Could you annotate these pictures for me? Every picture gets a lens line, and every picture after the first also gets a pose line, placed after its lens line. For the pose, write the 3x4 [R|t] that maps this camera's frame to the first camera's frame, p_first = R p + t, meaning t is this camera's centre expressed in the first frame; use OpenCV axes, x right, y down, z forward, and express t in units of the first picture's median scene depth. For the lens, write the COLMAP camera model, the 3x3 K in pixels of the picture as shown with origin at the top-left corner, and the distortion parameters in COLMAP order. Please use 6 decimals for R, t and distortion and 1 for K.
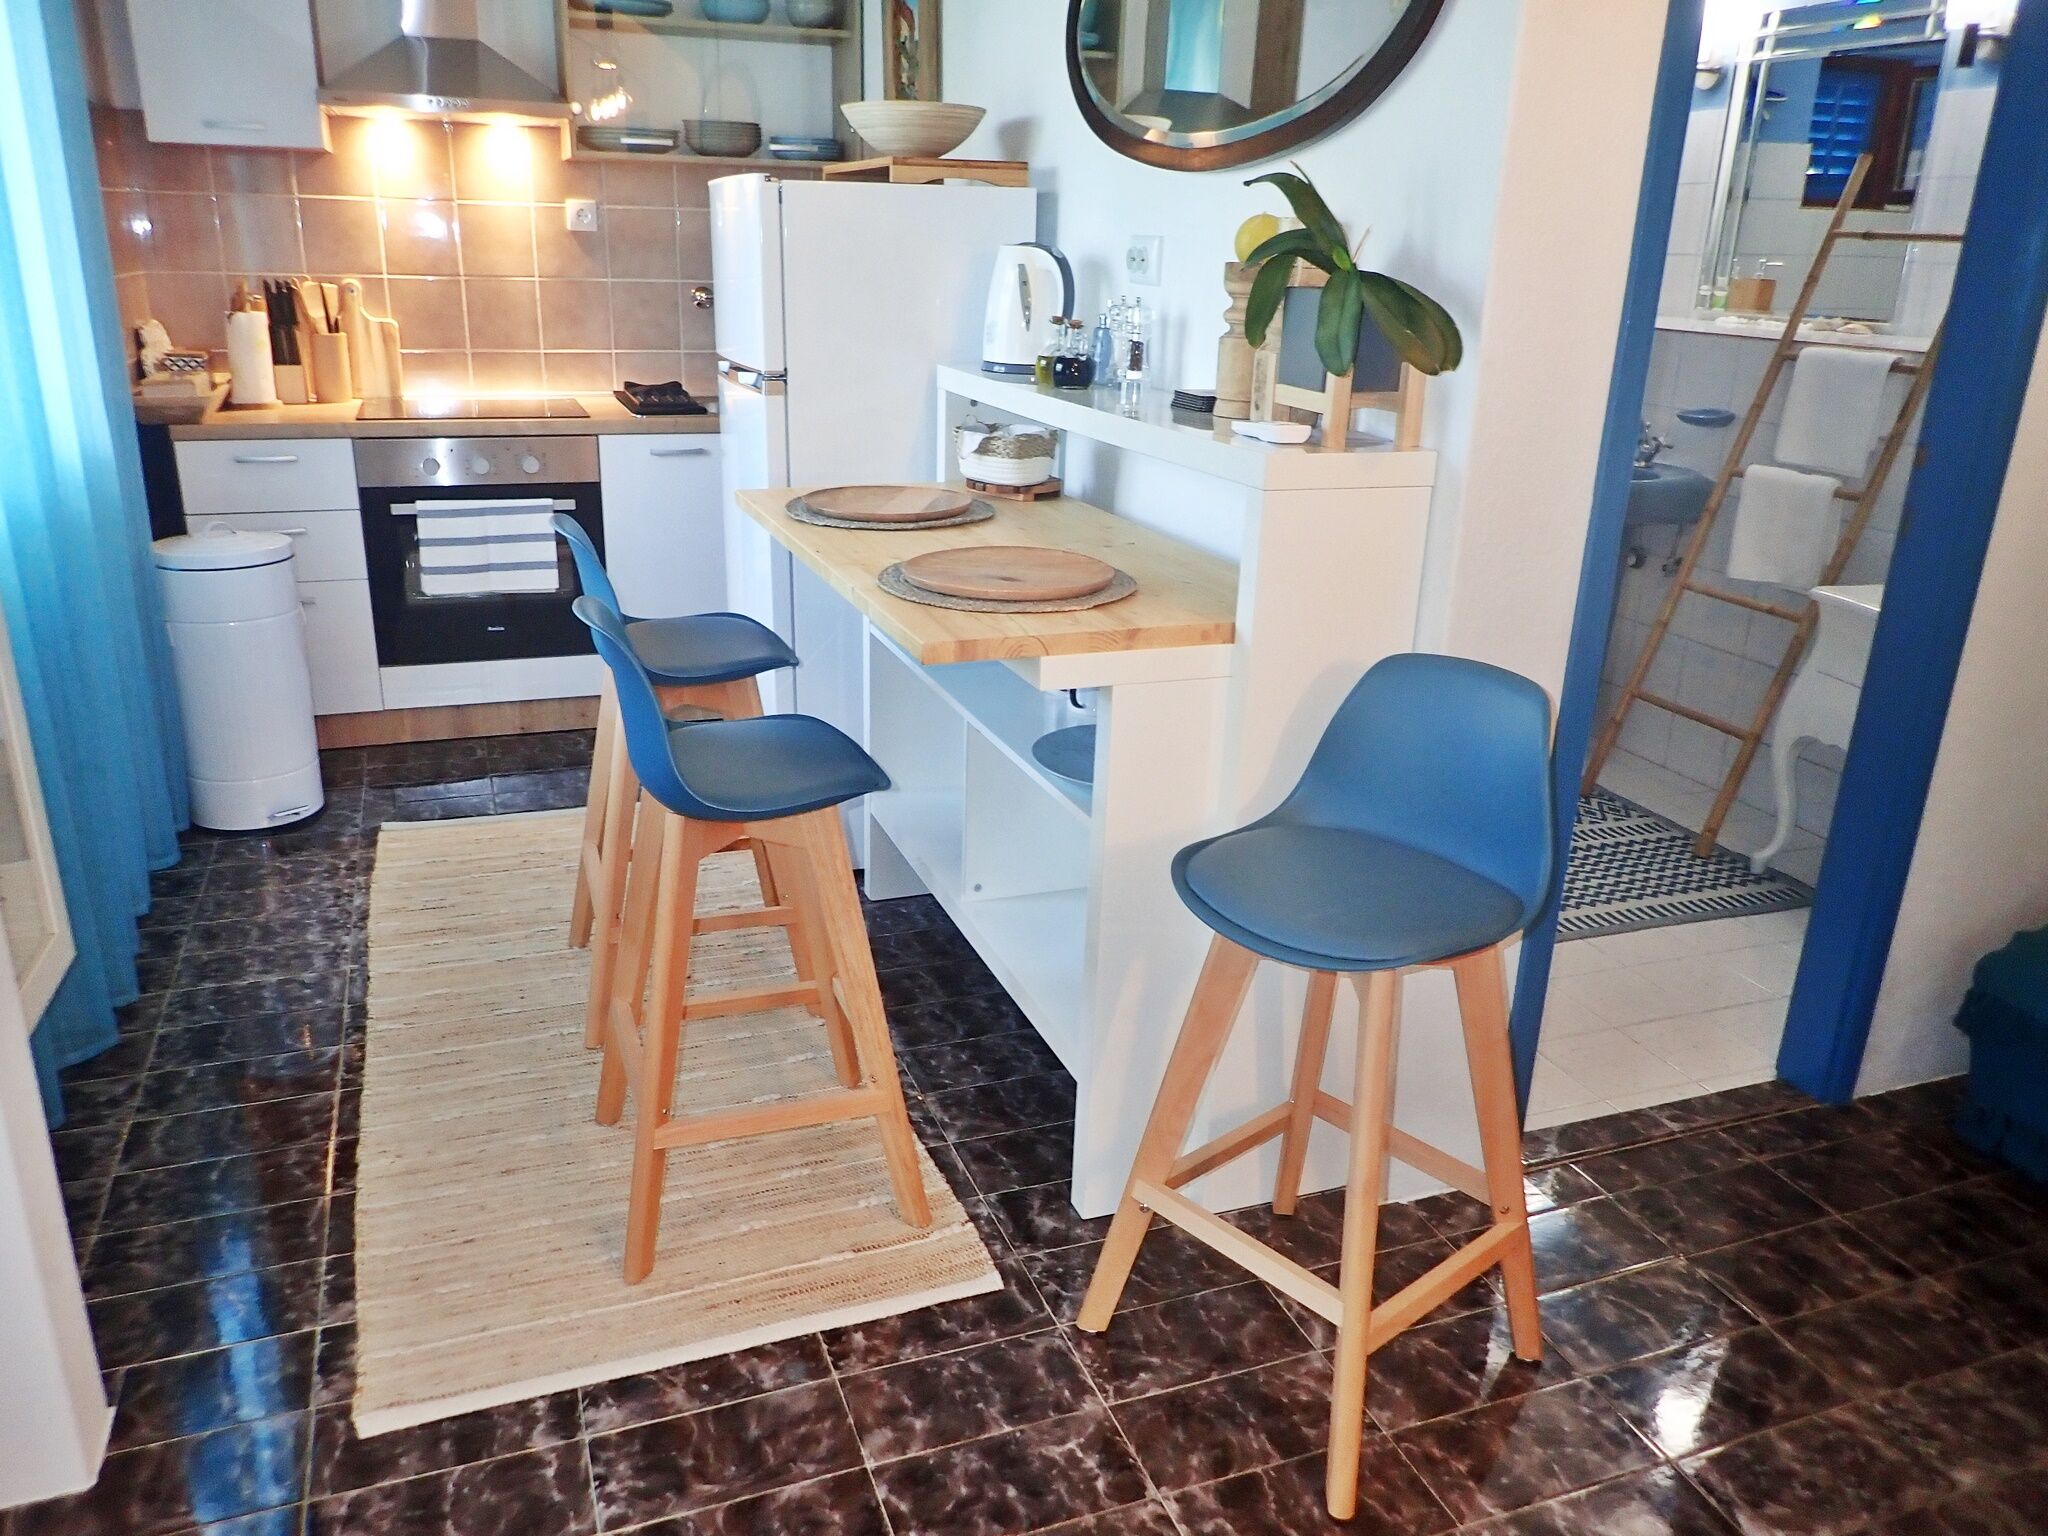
lens RADIAL K [[1502.1, 0, 1024.0], [0, 1502.1, 768.0], [0, 0, 1]] dist [0.000008, -0.011260]
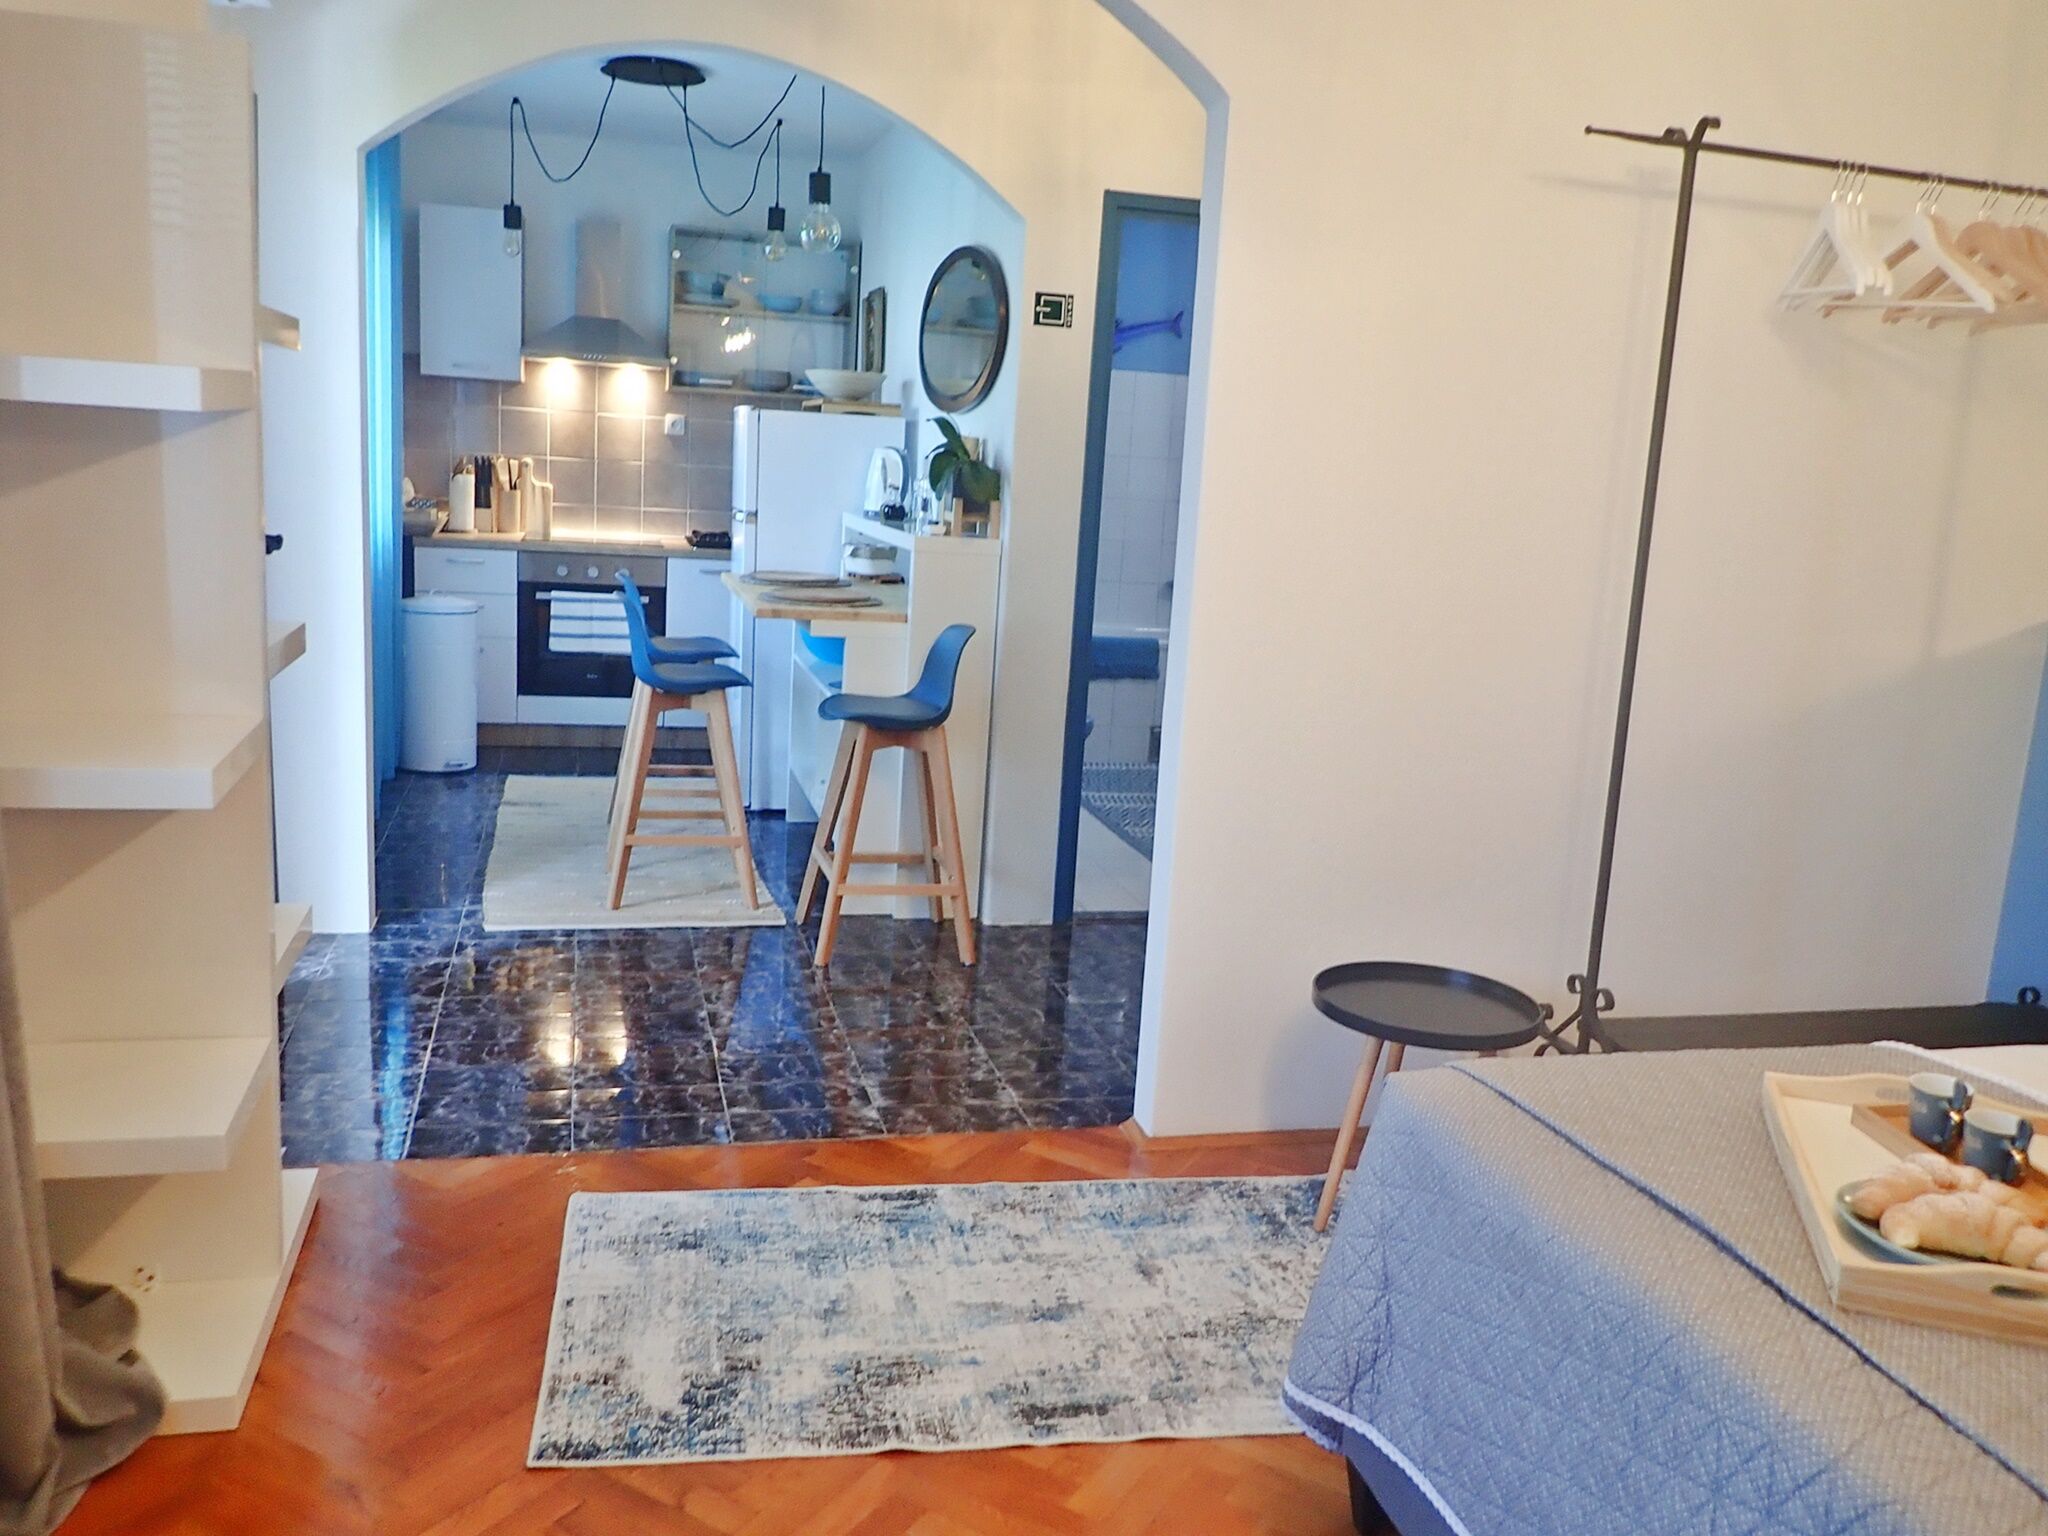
lens RADIAL K [[1680.8, 0, 1024.0], [0, 1680.8, 768.0], [0, 0, 1]] dist [0.011587, 0.000825]
pose [[0.993048, 0.051747, -0.105727, 0.293830], [-0.067647, 0.985935, -0.152827, 0.246568], [0.096332, 0.158917, 0.982581, -0.682705]]
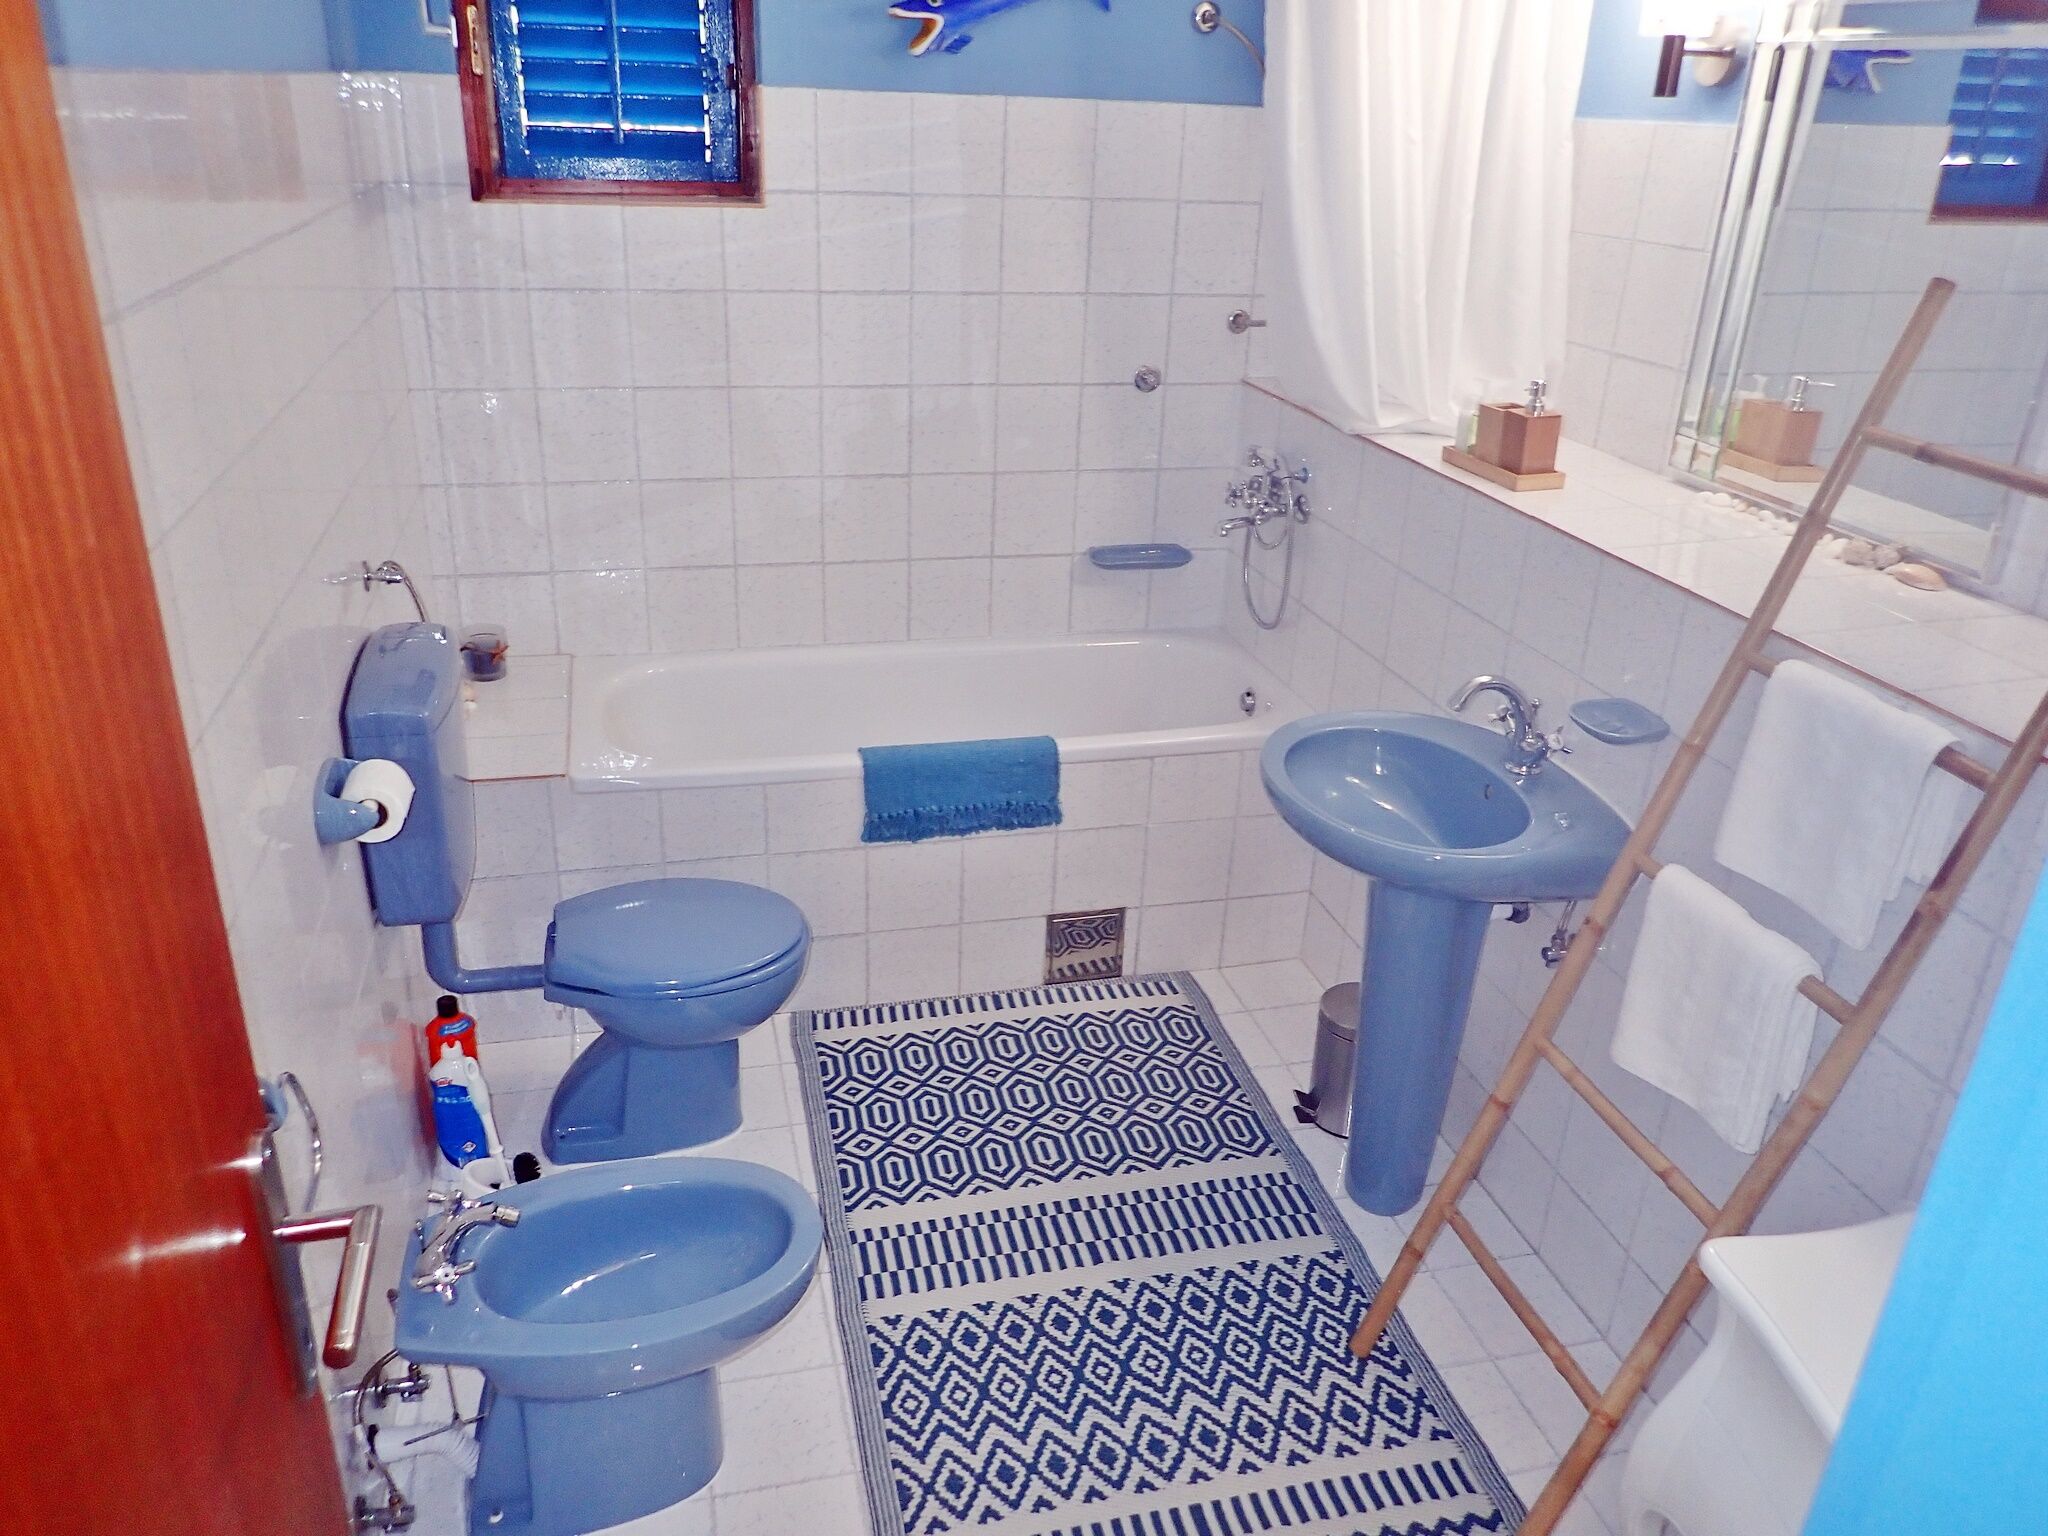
lens RADIAL K [[1502.1, 0, 1024.0], [0, 1502.1, 768.0], [0, 0, 1]] dist [0.000008, -0.011260]
pose [[0.994685, 0.049838, -0.090103, 0.104231], [-0.042213, 0.995517, 0.084639, -0.092707], [0.093917, -0.080385, 0.992329, 0.155925]]
